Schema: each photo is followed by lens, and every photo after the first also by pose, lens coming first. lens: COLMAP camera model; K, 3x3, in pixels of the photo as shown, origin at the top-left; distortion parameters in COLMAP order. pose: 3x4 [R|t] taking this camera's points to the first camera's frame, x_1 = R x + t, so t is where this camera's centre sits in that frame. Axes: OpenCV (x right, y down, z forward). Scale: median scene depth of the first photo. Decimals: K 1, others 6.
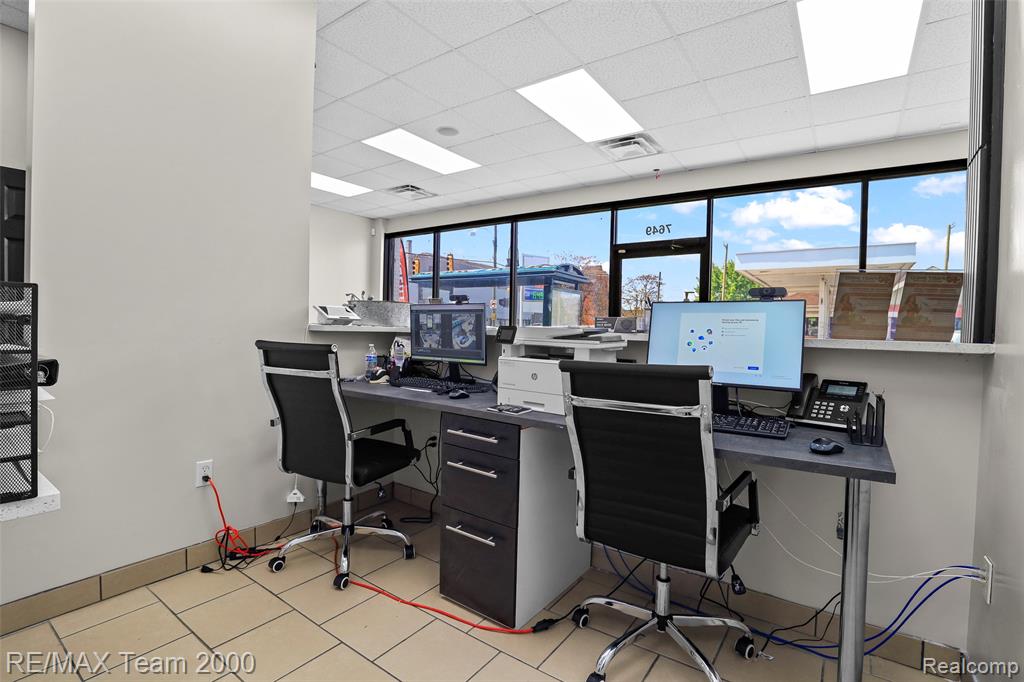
lens RADIAL K [[477.2, 0, 512.0], [0, 477.2, 341.0], [0, 0, 1]] dist [-0.034804, -0.000006]
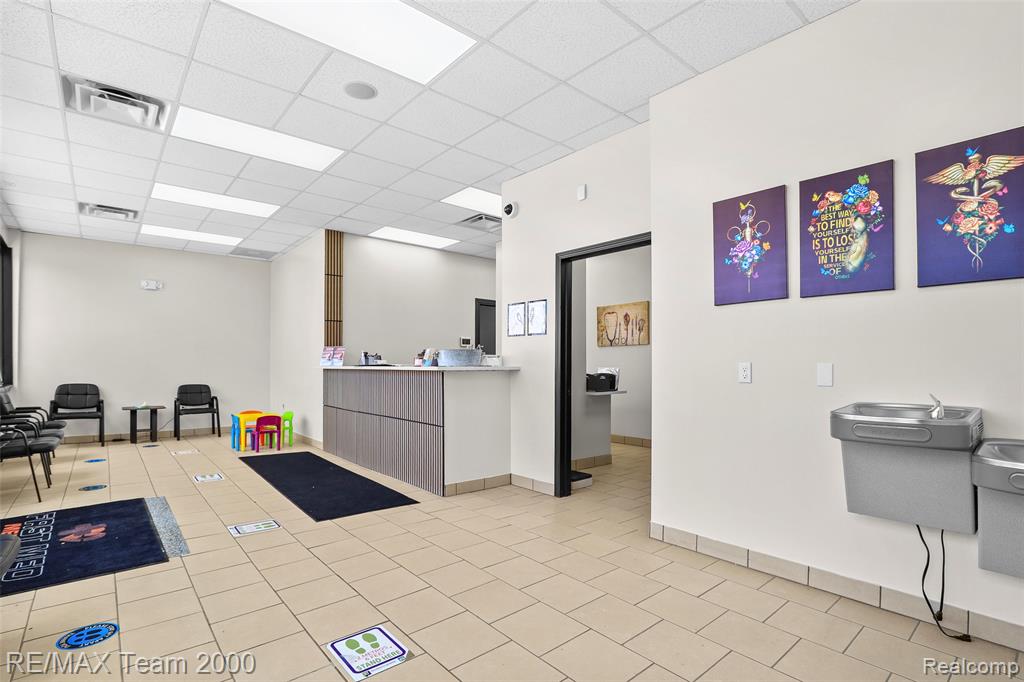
lens RADIAL K [[492.3, 0, 506.5], [0, 492.3, 358.1], [0, 0, 1]] dist [-0.016445, 0.000810]
pose [[-0.967674, -0.025998, 0.250862, -0.957990], [-0.021688, 0.999566, 0.019934, -0.110356], [-0.251272, 0.013849, -0.967818, 2.942817]]
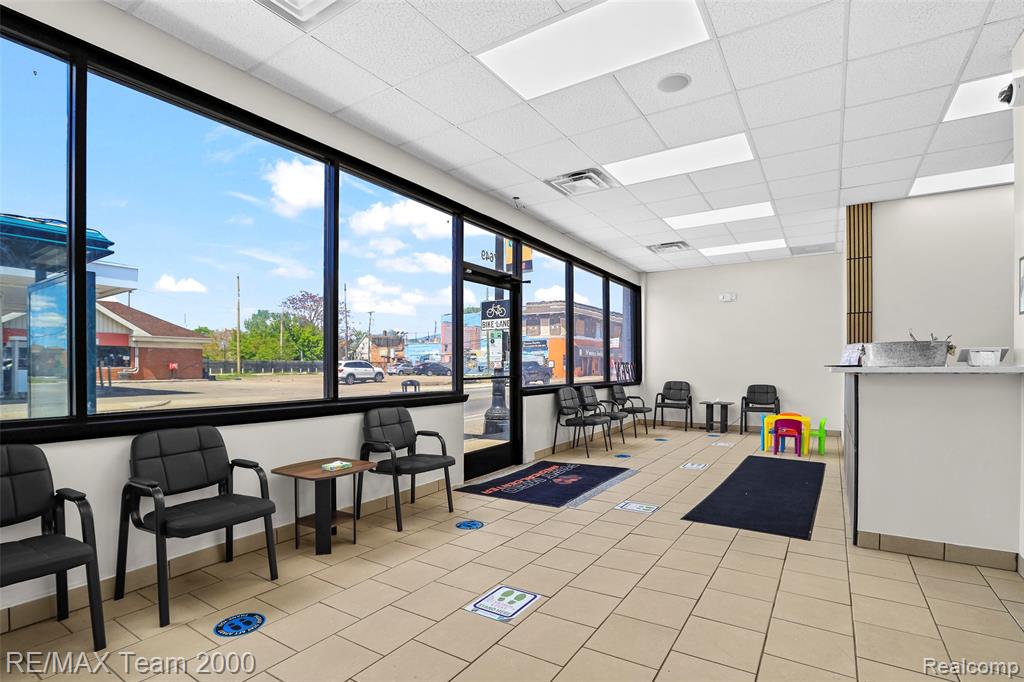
lens RADIAL K [[492.7, 0, 514.9], [0, 492.7, 366.5], [0, 0, 1]] dist [-0.028414, 0.000794]
pose [[-0.052960, -0.026107, 0.998255, -1.487764], [0.028879, 0.999200, 0.027663, -0.102590], [-0.998179, 0.030294, -0.052164, 2.269752]]
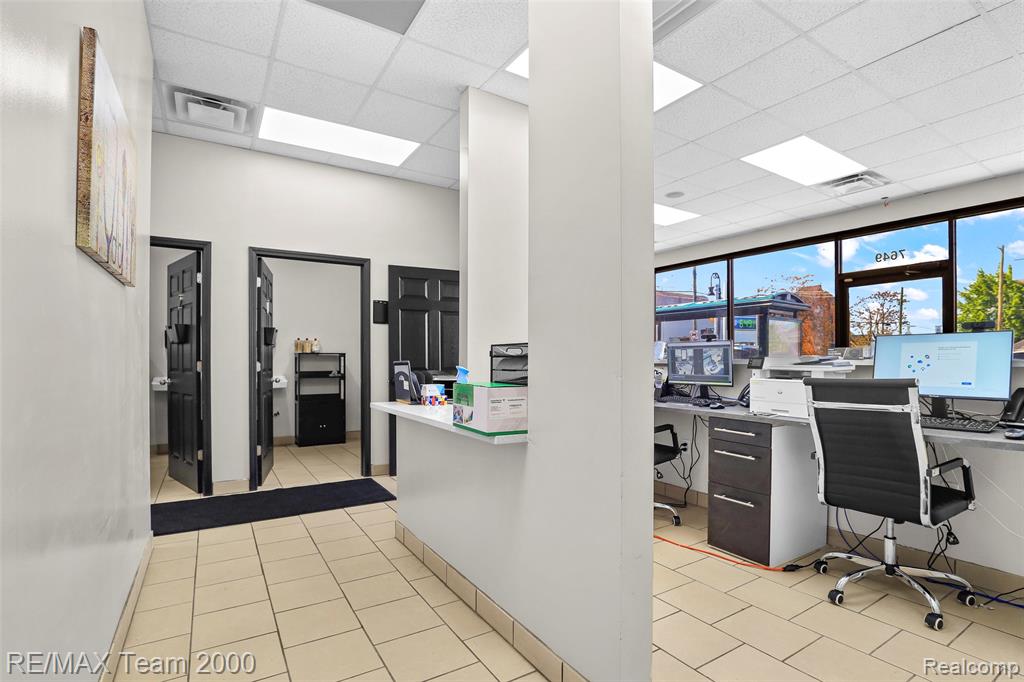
lens RADIAL K [[485.5, 0, 516.5], [0, 485.5, 361.8], [0, 0, 1]] dist [-0.029841, 0.001198]
pose [[0.927017, -0.022413, -0.374349, -0.106454], [0.012252, 0.999490, -0.029500, 0.013860], [0.374819, 0.022761, 0.926818, -0.470067]]
